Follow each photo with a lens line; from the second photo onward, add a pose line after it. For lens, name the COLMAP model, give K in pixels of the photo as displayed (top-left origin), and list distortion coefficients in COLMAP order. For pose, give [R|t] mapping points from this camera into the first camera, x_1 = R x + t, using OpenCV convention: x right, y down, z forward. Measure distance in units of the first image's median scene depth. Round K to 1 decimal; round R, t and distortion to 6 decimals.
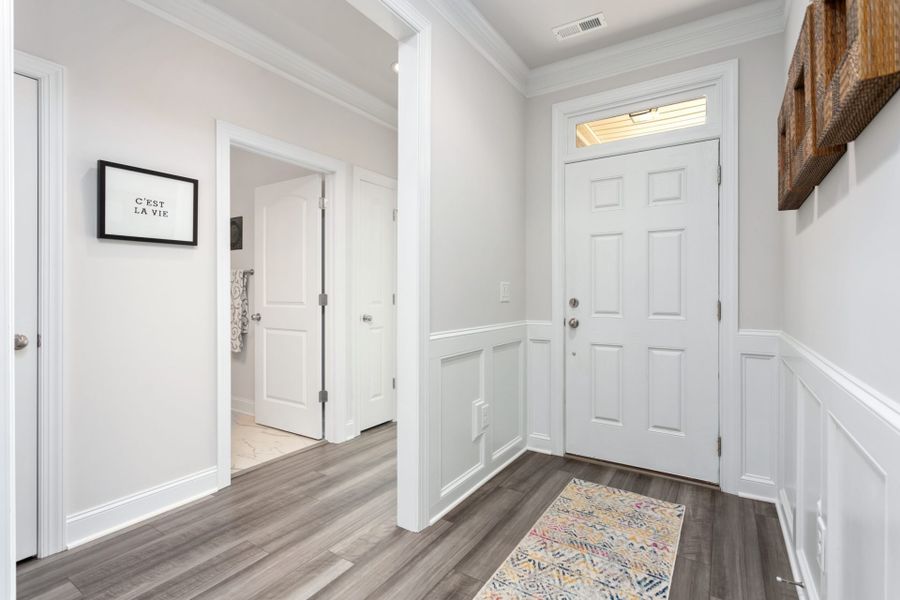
lens RADIAL K [[427.2, 0, 451.2], [0, 427.2, 296.1], [0, 0, 1]] dist [0.000031, 0.002544]
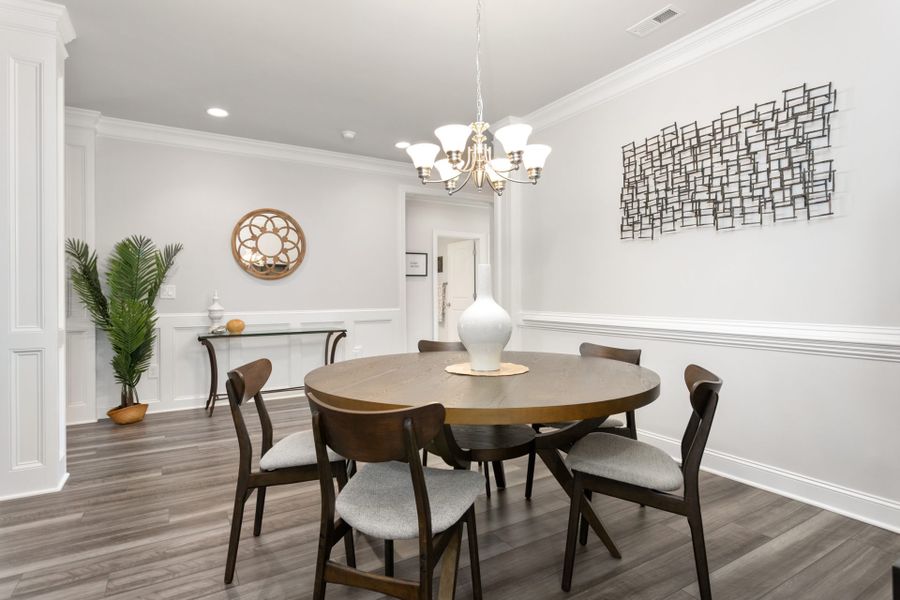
lens RADIAL K [[463.9, 0, 443.4], [0, 463.9, 299.9], [0, 0, 1]] dist [0.002150, 0.003075]
pose [[0.894069, 0.001247, -0.447927, 0.543959], [0.003003, 0.999957, 0.008778, 0.004711], [0.447919, -0.009193, 0.894027, -1.054326]]
